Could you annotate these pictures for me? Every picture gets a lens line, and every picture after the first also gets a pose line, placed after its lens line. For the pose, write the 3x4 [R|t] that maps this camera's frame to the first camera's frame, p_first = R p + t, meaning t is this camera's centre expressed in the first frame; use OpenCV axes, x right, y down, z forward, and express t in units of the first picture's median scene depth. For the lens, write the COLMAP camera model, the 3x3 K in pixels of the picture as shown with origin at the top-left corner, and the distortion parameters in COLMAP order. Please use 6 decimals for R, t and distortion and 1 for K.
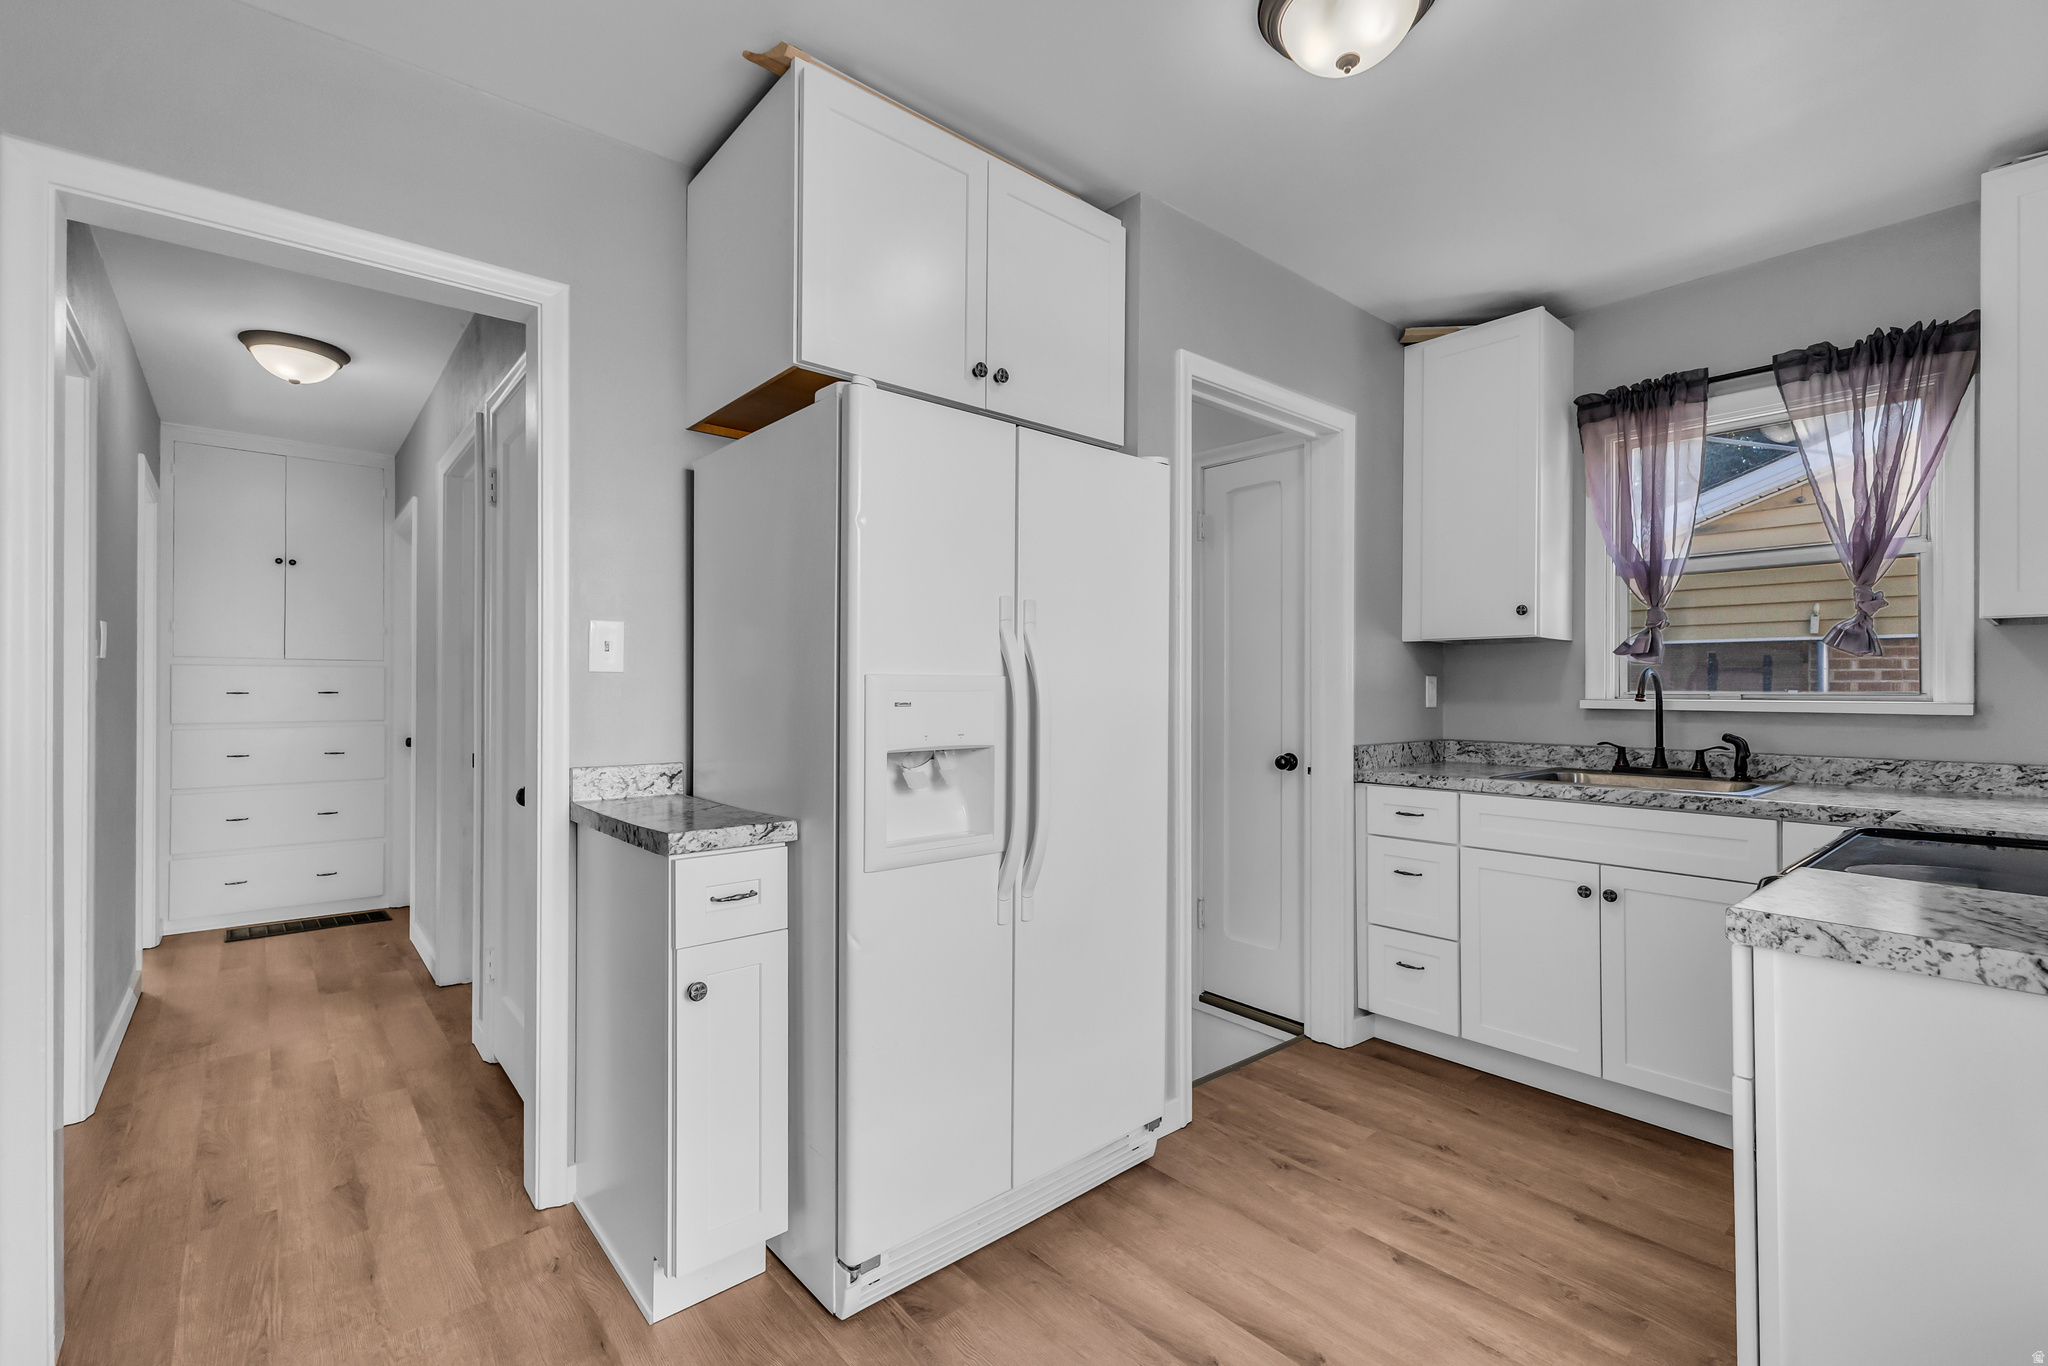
lens RADIAL K [[891.2, 0, 1023.6], [0, 891.2, 687.7], [0, 0, 1]] dist [0.003958, 0.000347]
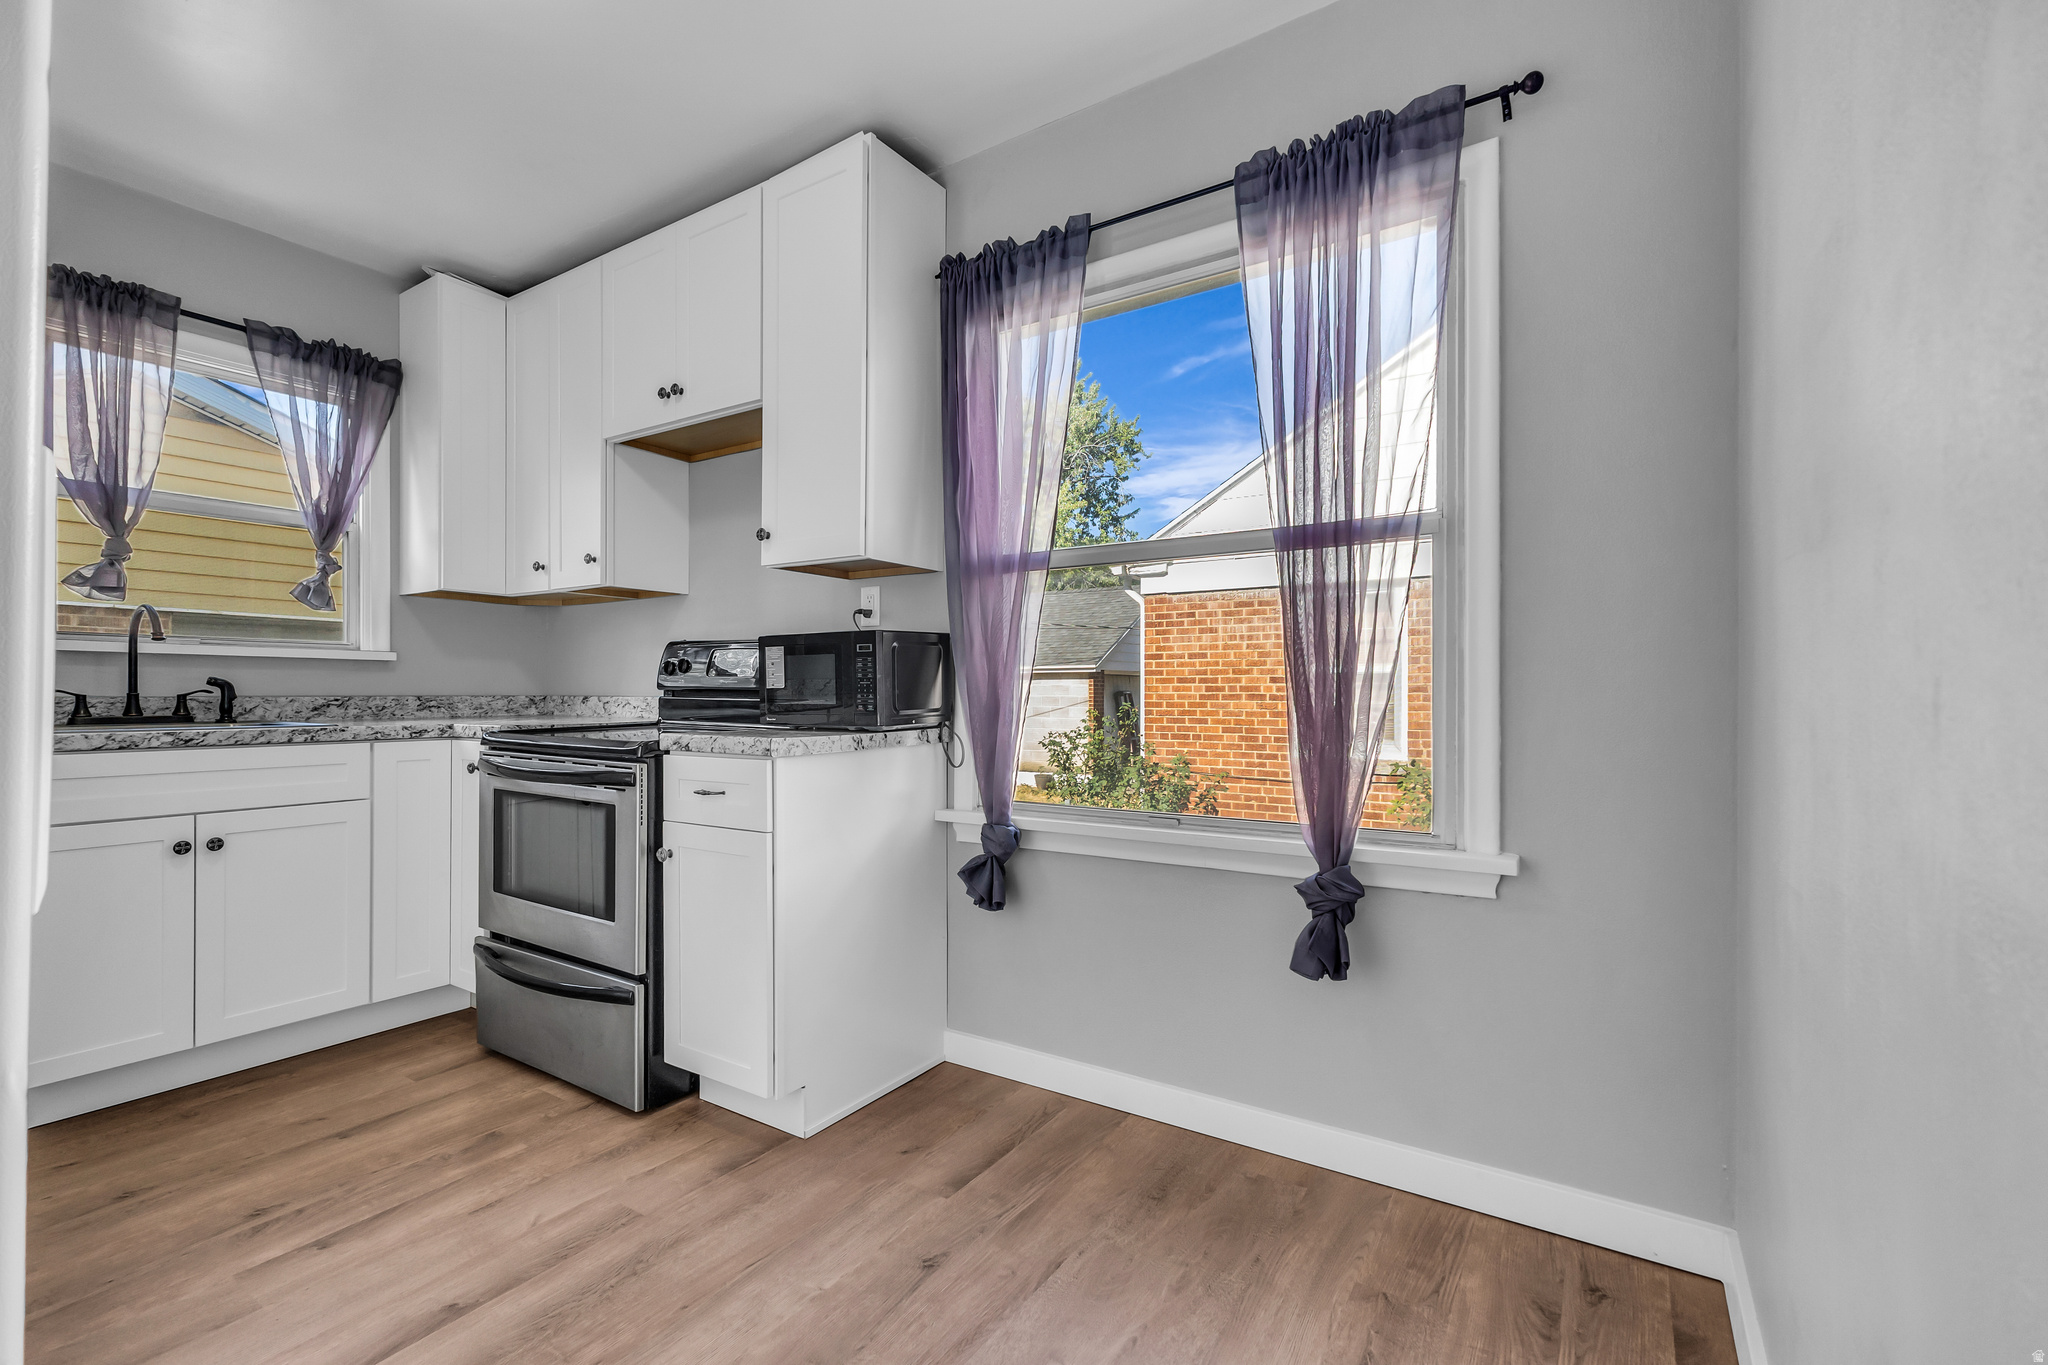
lens RADIAL K [[891.2, 0, 1026.5], [0, 891.2, 683.8], [0, 0, 1]] dist [0.003958, 0.000347]
pose [[-0.273261, 0.001634, 0.961938, -0.468515], [-0.009472, 0.999946, -0.004389, 0.060117], [-0.961893, -0.010310, -0.273231, 0.432946]]
